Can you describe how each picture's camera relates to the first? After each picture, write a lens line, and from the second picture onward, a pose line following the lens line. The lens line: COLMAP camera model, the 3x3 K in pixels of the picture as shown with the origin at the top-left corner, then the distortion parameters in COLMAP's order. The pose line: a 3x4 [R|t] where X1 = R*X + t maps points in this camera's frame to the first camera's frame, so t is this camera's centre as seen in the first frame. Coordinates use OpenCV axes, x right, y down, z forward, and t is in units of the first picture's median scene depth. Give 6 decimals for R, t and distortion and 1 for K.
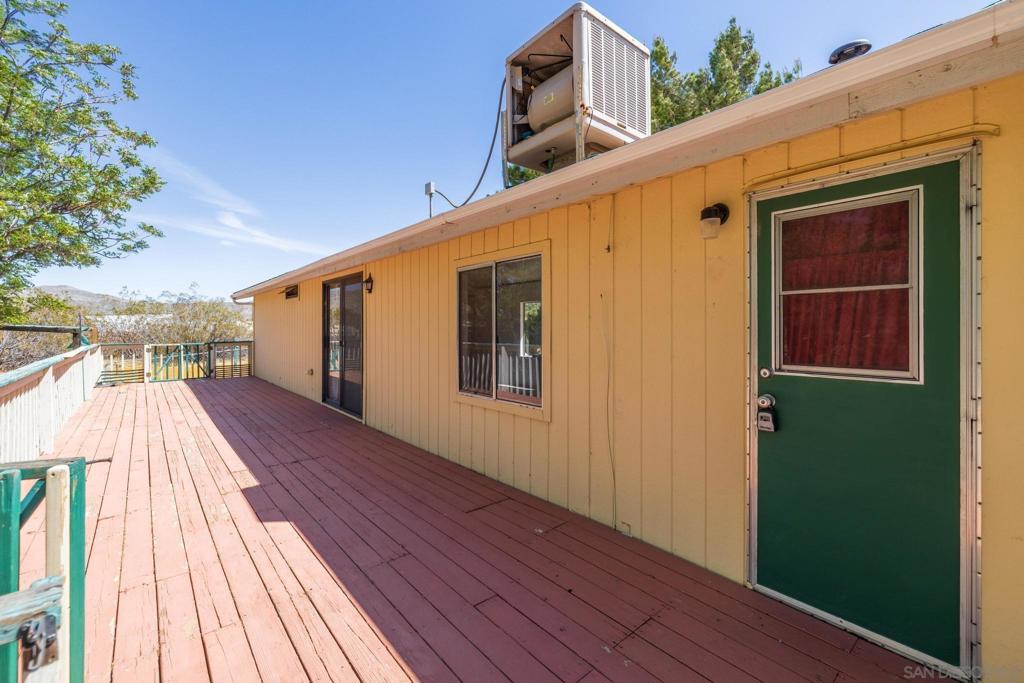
lens RADIAL K [[438.2, 0, 510.7], [0, 438.2, 324.0], [0, 0, 1]] dist [0.031910, 0.000189]
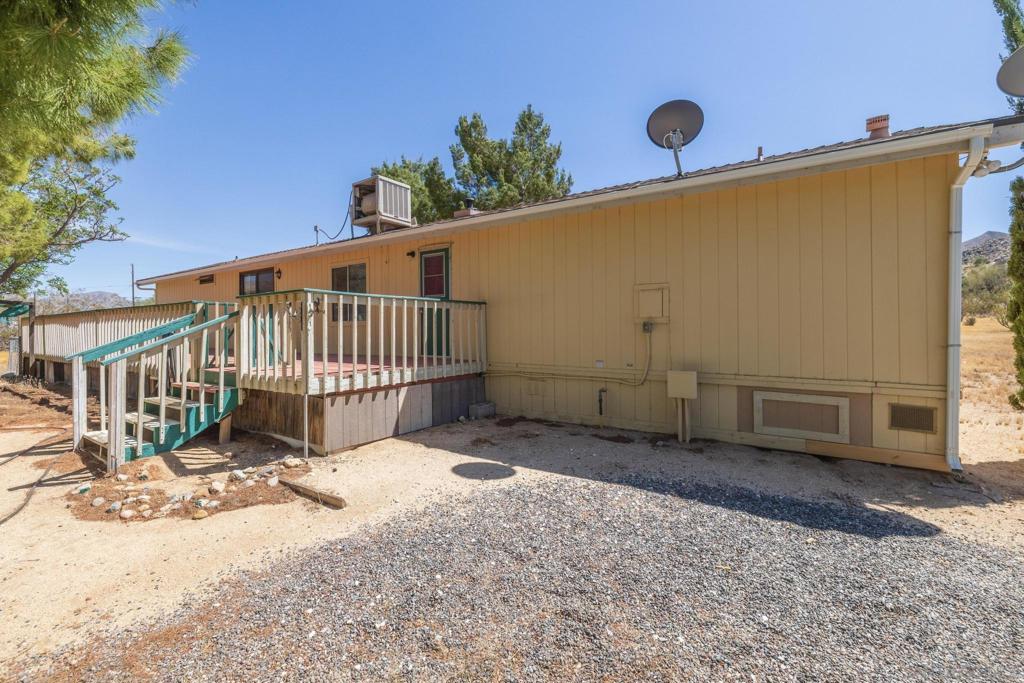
lens RADIAL K [[438.2, 0, 510.7], [0, 438.2, 324.0], [0, 0, 1]] dist [0.031910, 0.000189]
pose [[0.963209, -0.006447, 0.268677, 0.177357], [0.007341, 0.999970, -0.002323, 0.203718], [-0.268654, 0.004210, 0.963228, -1.637750]]
